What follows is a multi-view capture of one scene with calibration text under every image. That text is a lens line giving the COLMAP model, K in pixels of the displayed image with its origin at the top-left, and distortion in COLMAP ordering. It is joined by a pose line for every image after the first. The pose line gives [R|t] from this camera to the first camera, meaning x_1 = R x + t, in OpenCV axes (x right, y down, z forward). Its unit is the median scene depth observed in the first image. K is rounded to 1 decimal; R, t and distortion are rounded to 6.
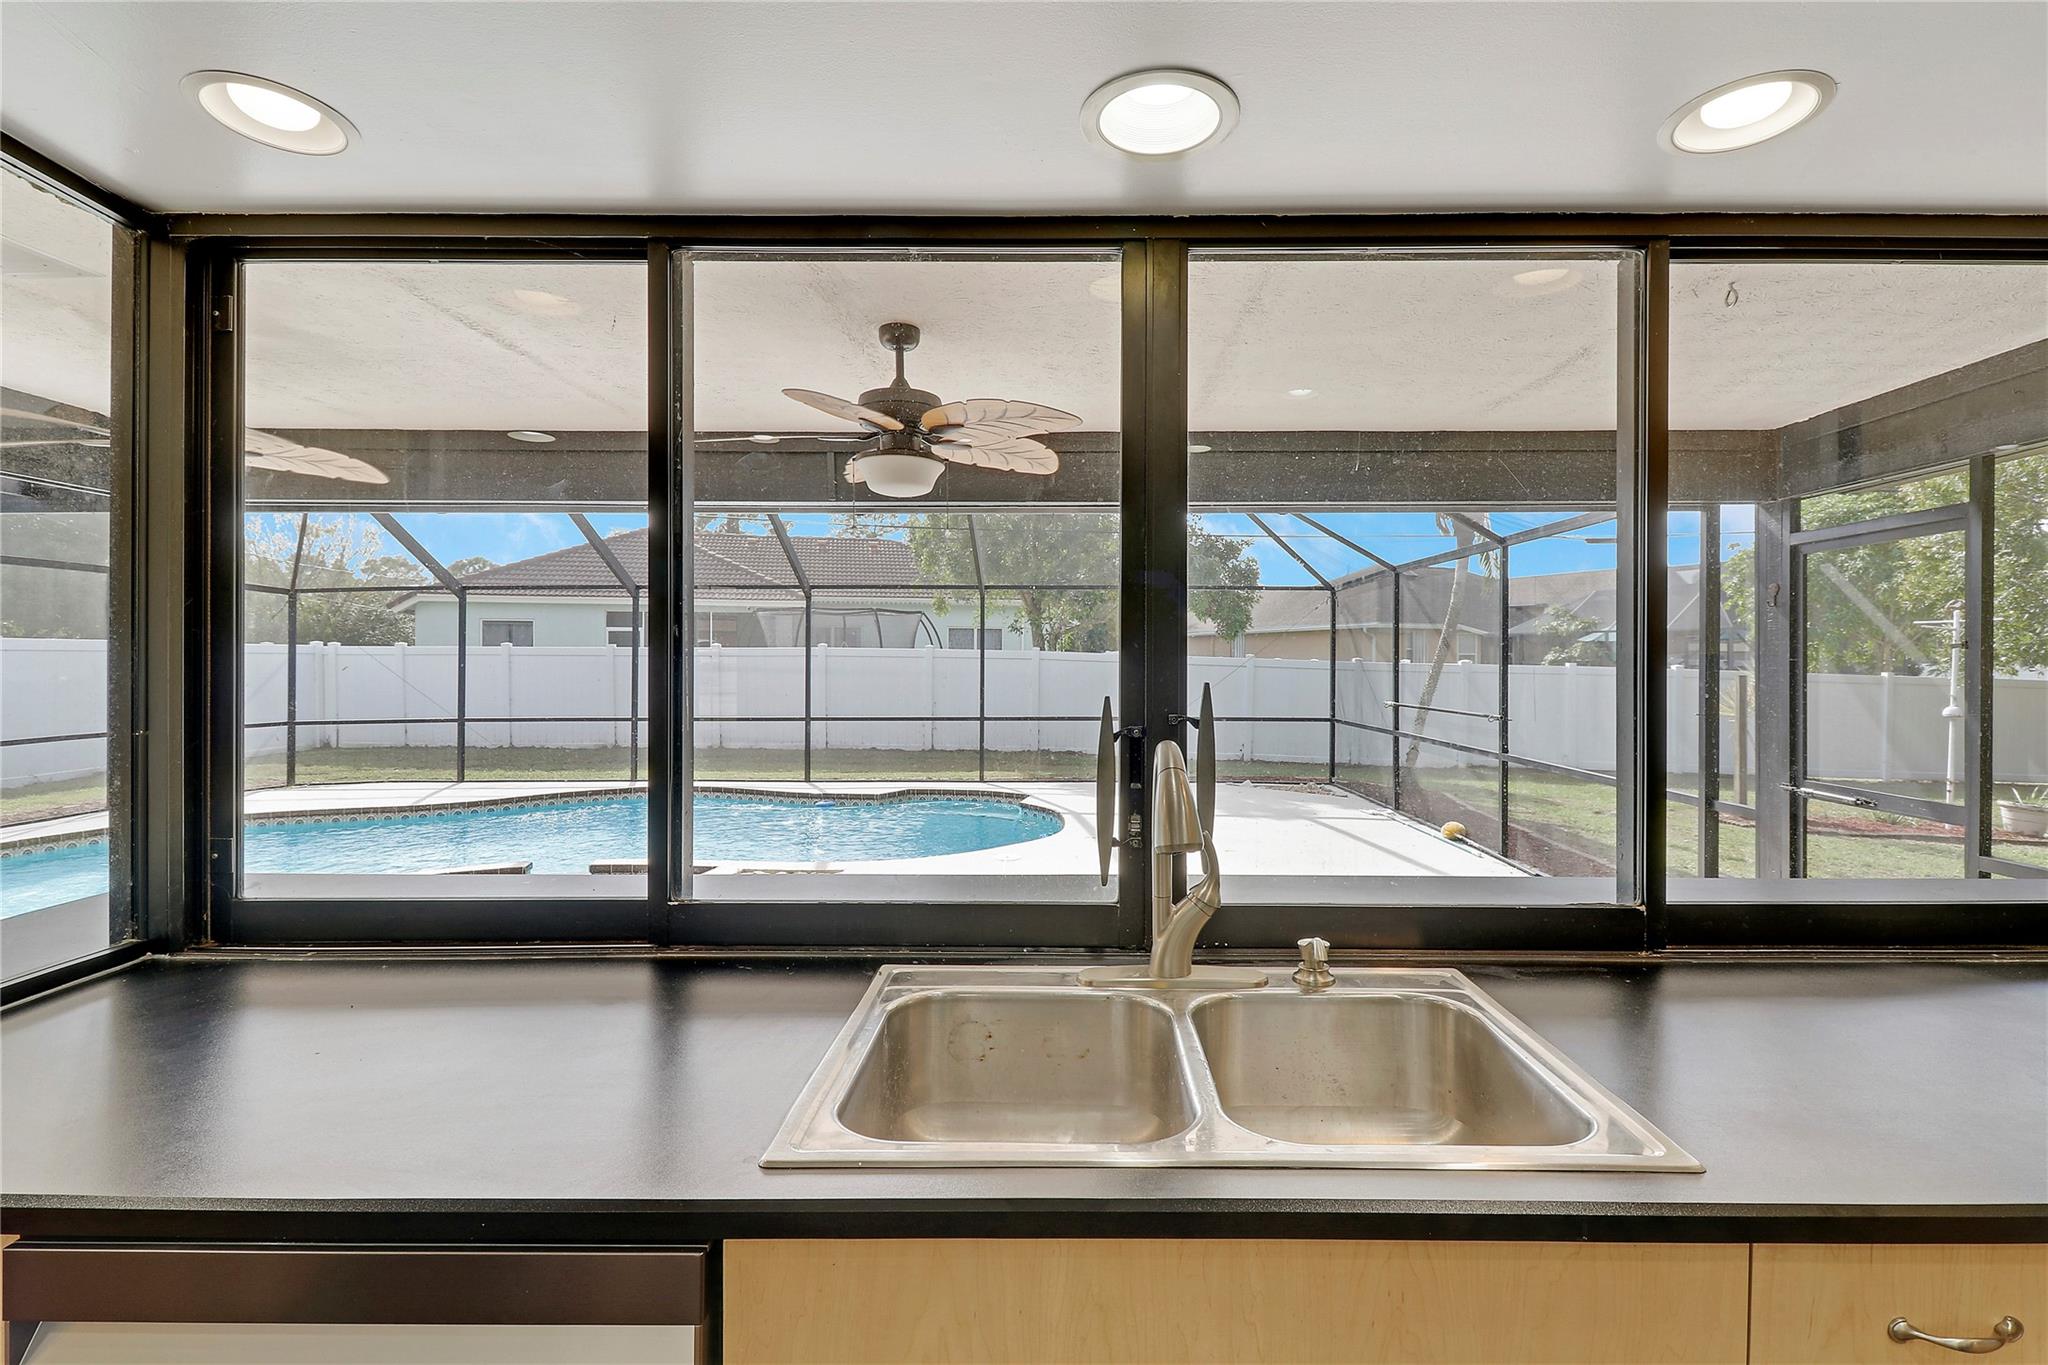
lens RADIAL K [[1004.0, 0, 1042.3], [0, 1004.0, 664.2], [0, 0, 1]] dist [-0.005940, -0.000378]
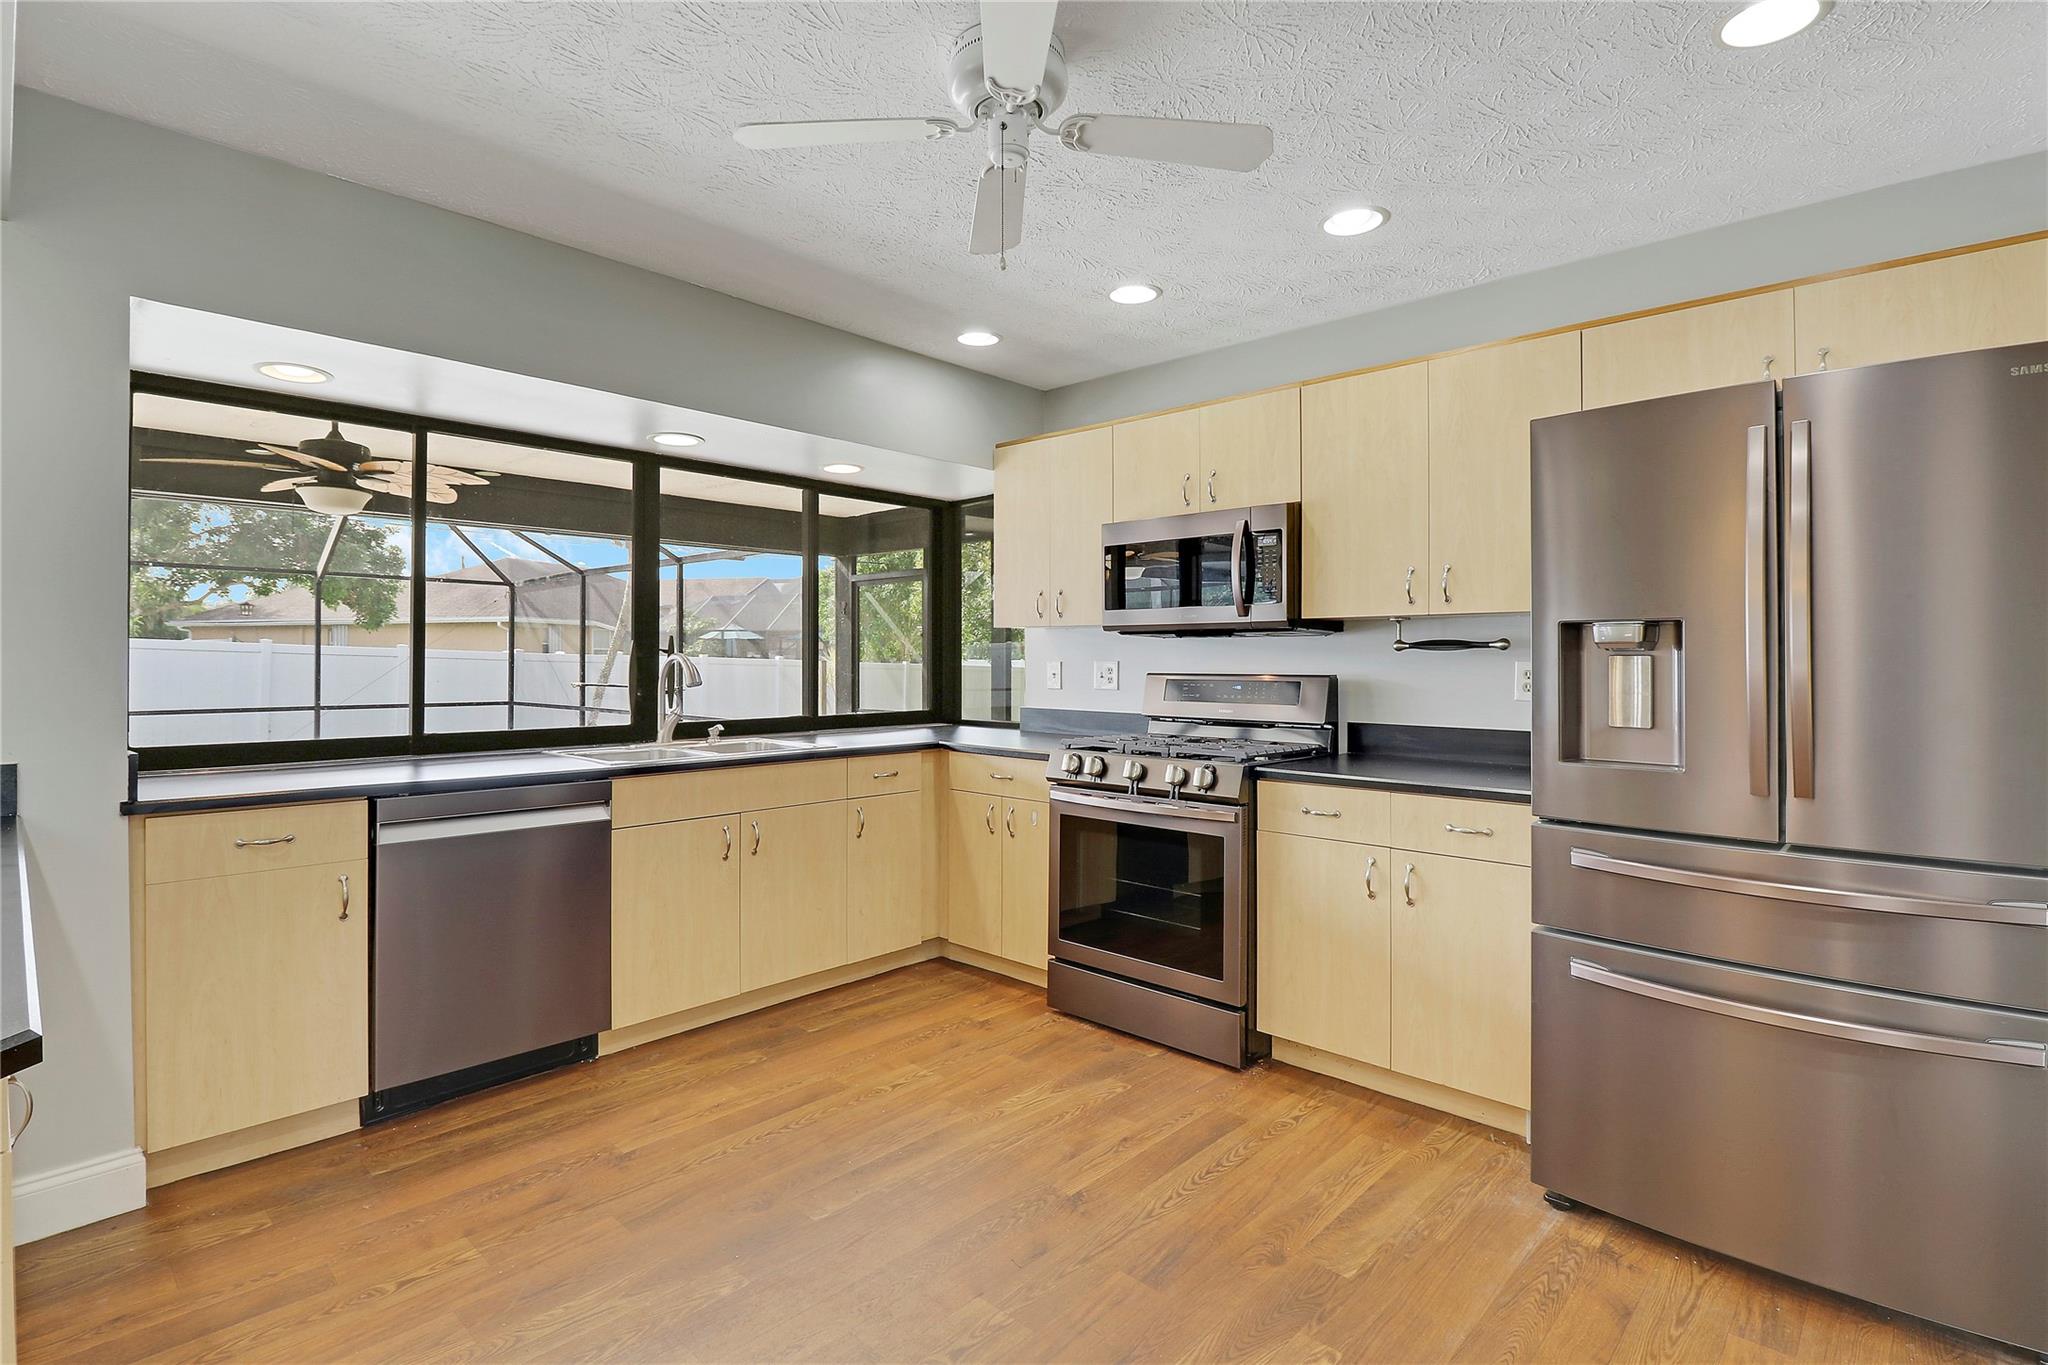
lens RADIAL K [[969.2, 0, 1057.8], [0, 969.2, 637.6], [0, 0, 1]] dist [-0.003076, -0.009021]
pose [[0.657737, 0.016185, 0.753074, -0.116592], [0.001707, 0.999735, -0.022978, 0.008573], [-0.753246, 0.016399, 0.657535, -0.154729]]
